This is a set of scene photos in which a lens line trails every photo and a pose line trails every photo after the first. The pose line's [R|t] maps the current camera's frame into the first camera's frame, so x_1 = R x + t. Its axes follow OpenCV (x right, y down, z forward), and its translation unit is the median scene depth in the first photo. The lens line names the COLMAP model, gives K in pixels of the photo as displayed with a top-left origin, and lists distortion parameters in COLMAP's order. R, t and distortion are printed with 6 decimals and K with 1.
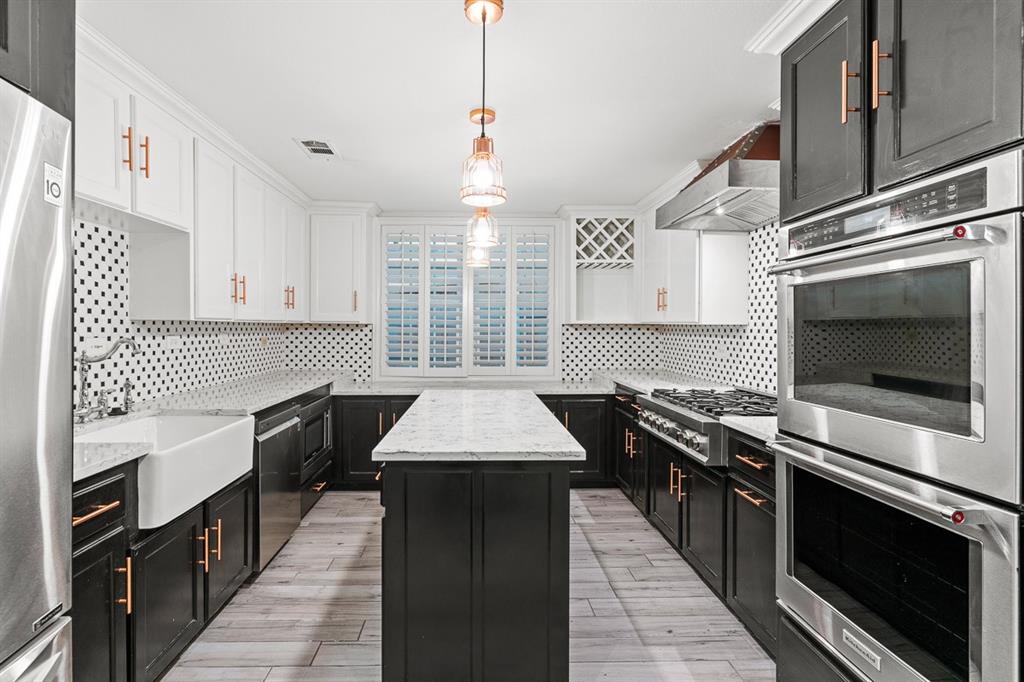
lens RADIAL K [[489.3, 0, 506.8], [0, 489.3, 338.6], [0, 0, 1]] dist [0.005556, 0.000499]
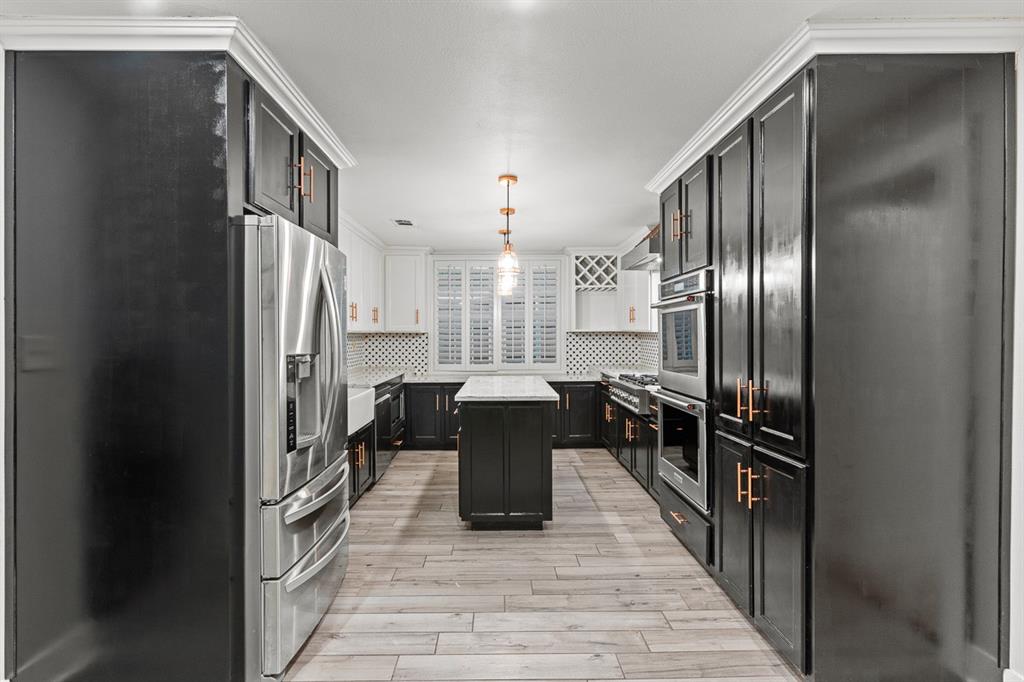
lens RADIAL K [[489.3, 0, 506.8], [0, 489.3, 338.6], [0, 0, 1]] dist [0.005556, 0.000499]
pose [[0.998592, -0.006368, -0.052665, 0.020543], [0.005662, 0.999892, -0.013550, 0.007038], [0.052745, 0.013233, 0.998520, -0.409414]]
